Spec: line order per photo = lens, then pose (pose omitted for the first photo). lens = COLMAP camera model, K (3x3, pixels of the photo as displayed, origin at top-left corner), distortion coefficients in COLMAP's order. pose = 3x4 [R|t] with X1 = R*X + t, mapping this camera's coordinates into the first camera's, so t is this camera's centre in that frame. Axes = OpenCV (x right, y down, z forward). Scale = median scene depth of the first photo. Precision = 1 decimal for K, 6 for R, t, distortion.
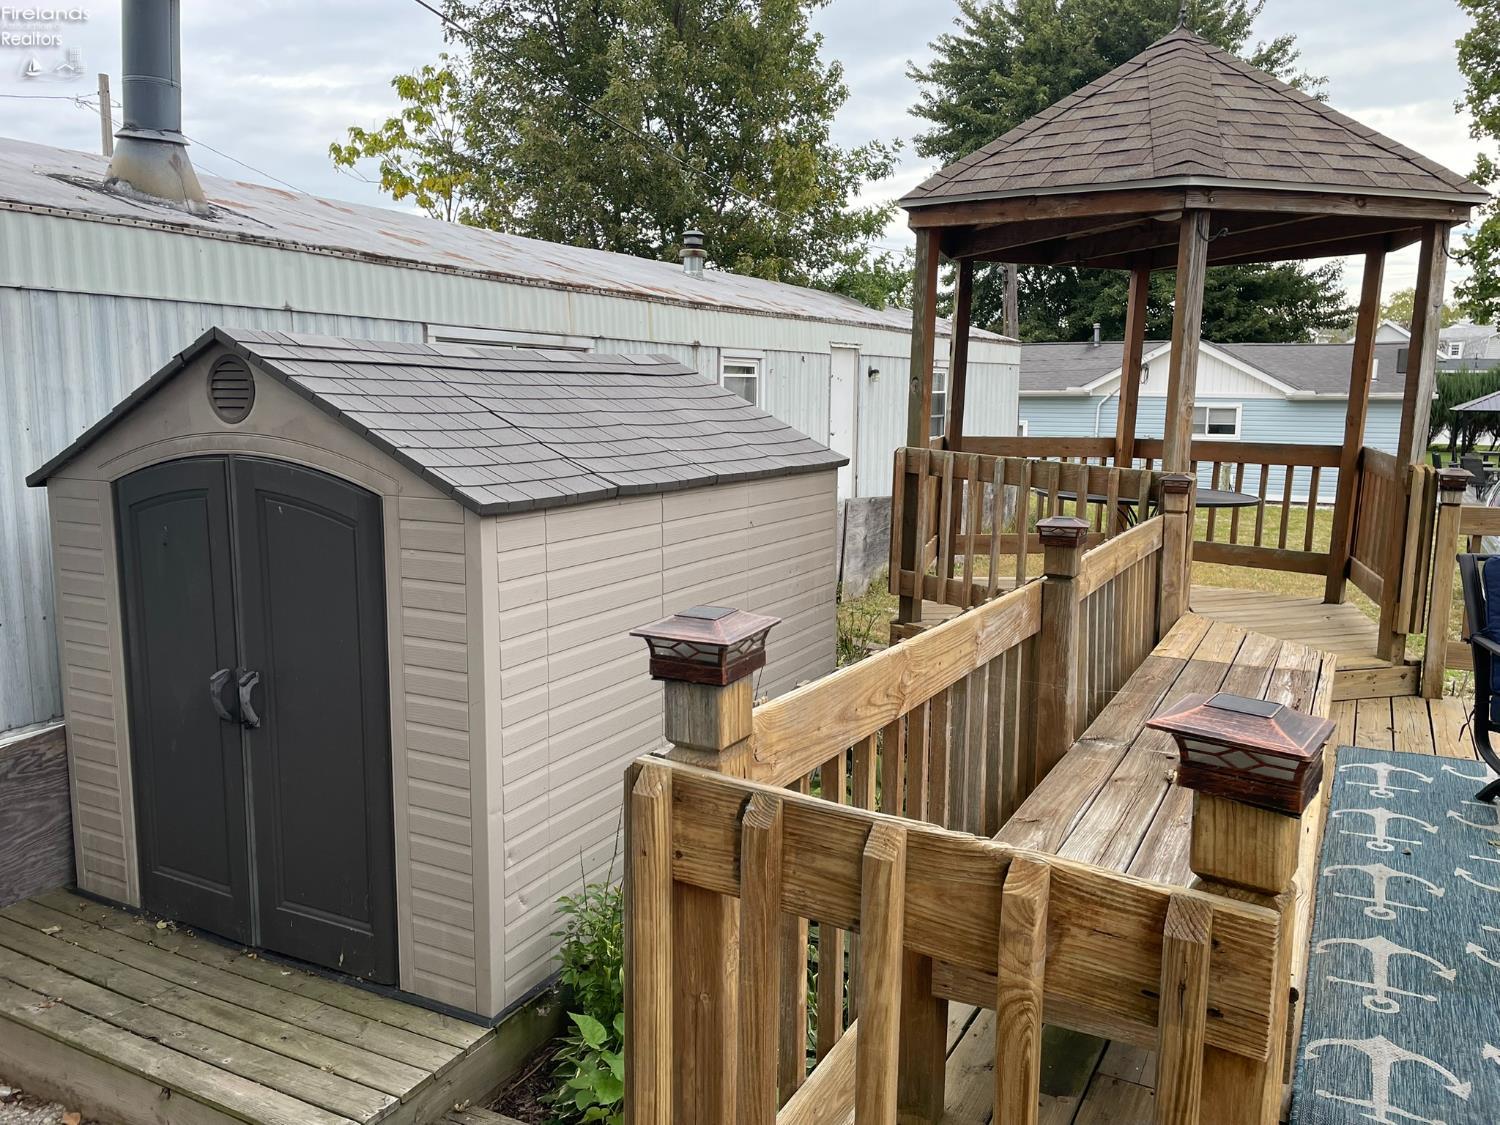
lens RADIAL K [[1151.4, 0, 750.0], [0, 1151.4, 562.5], [0, 0, 1]] dist [0.094094, -0.137966]
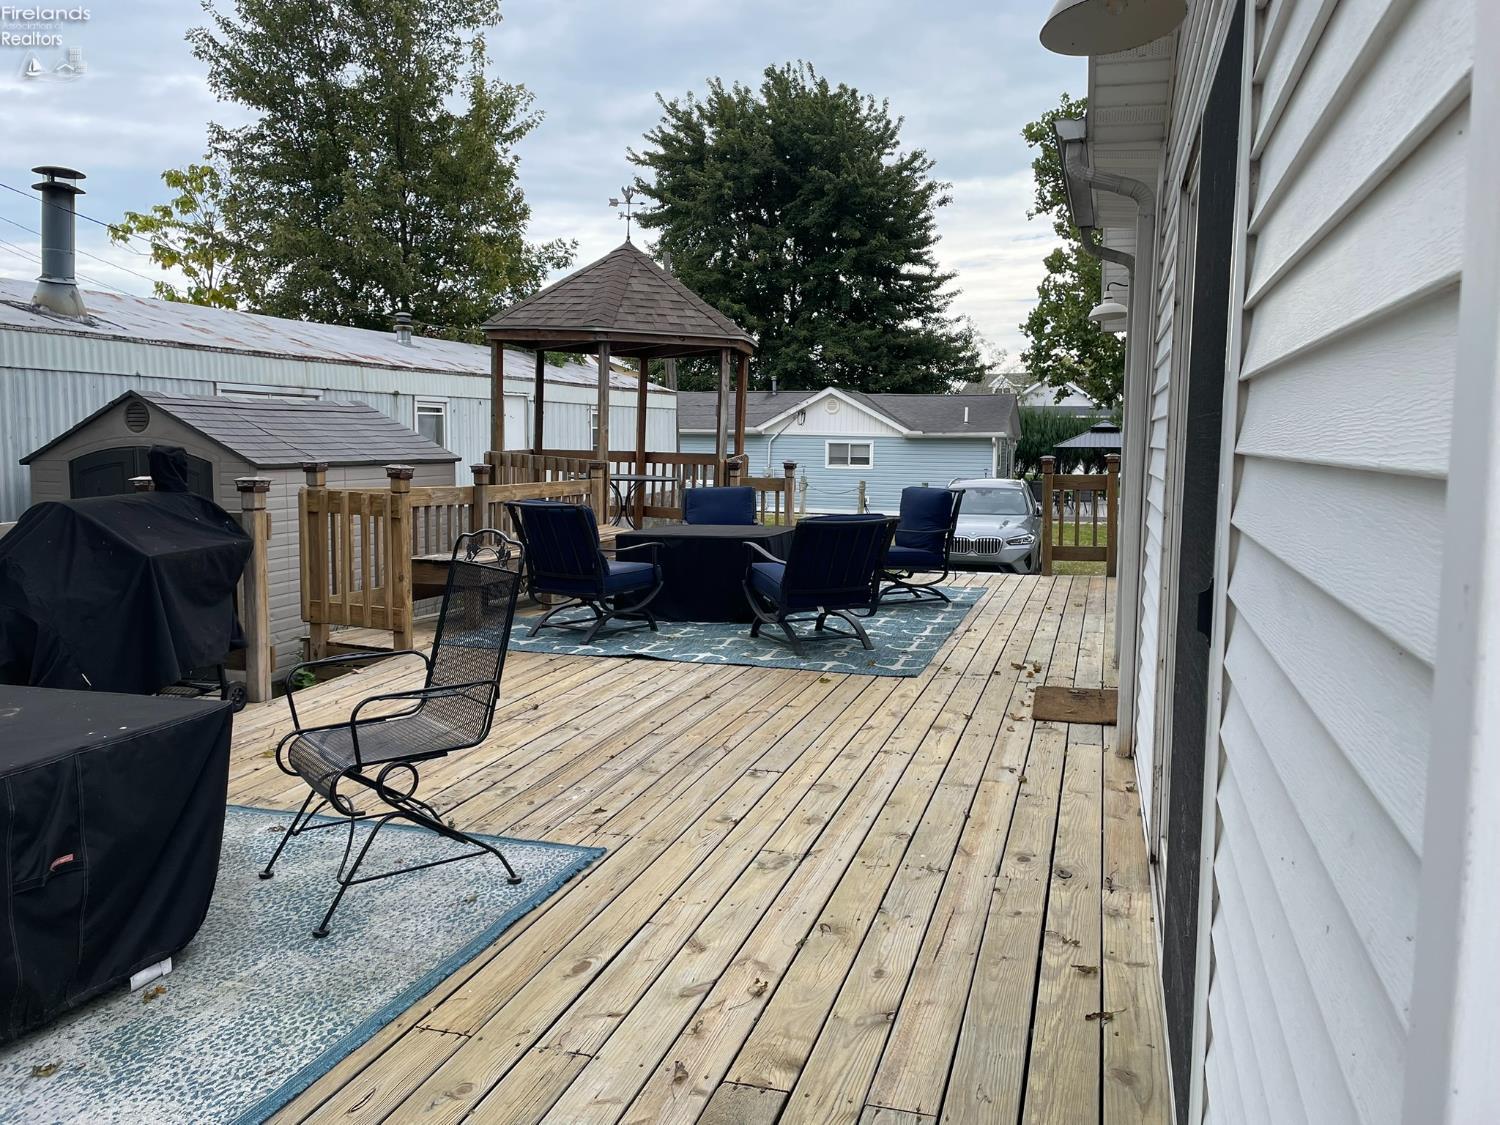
lens RADIAL K [[1151.4, 0, 750.0], [0, 1151.4, 562.5], [0, 0, 1]] dist [0.094094, -0.137966]
pose [[0.981769, -0.017546, 0.189264, 0.117617], [0.024059, 0.999193, -0.032169, 0.096589], [-0.188547, 0.036136, 0.981399, -0.592585]]
